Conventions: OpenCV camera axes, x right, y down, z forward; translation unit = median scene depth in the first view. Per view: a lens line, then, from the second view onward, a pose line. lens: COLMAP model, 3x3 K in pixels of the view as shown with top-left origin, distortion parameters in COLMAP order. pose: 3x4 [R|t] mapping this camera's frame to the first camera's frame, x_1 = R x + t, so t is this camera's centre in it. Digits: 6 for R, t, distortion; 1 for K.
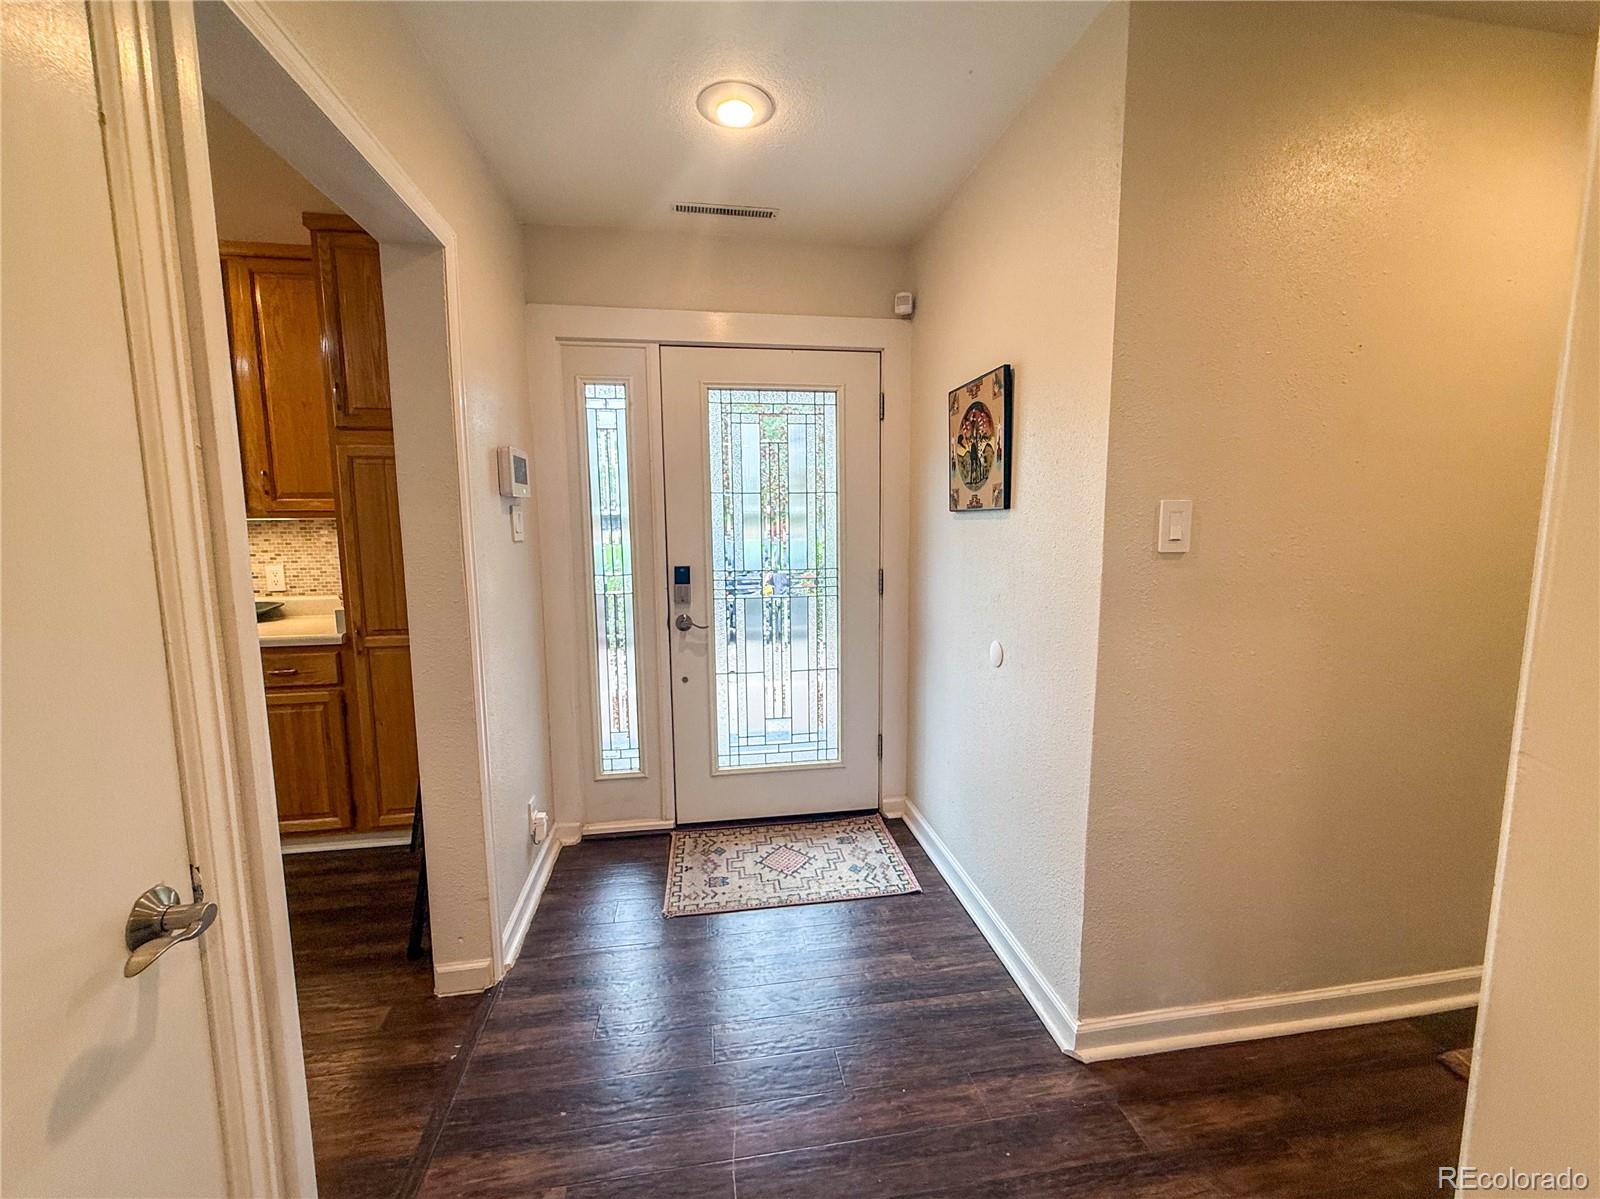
lens RADIAL K [[644.2, 0, 798.2], [0, 644.2, 600.2], [0, 0, 1]] dist [-0.000191, 0.000016]
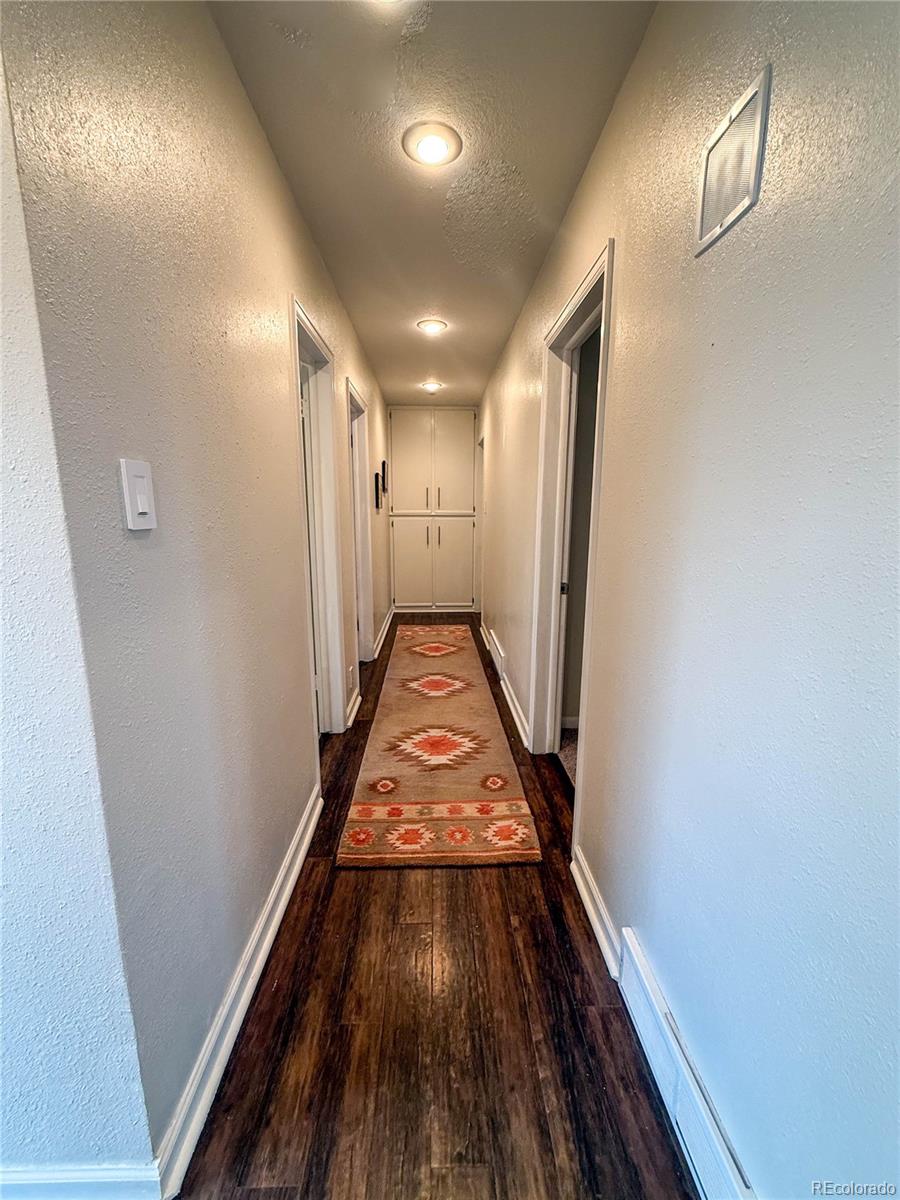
lens RADIAL K [[483.2, 0, 447.8], [0, 483.2, 599.2], [0, 0, 1]] dist [-0.000191, 0.000016]
pose [[0.126570, -0.173015, 0.976753, 0.045010], [0.106523, 0.981348, 0.160025, -0.046219], [-0.986221, 0.083793, 0.142639, 0.567636]]
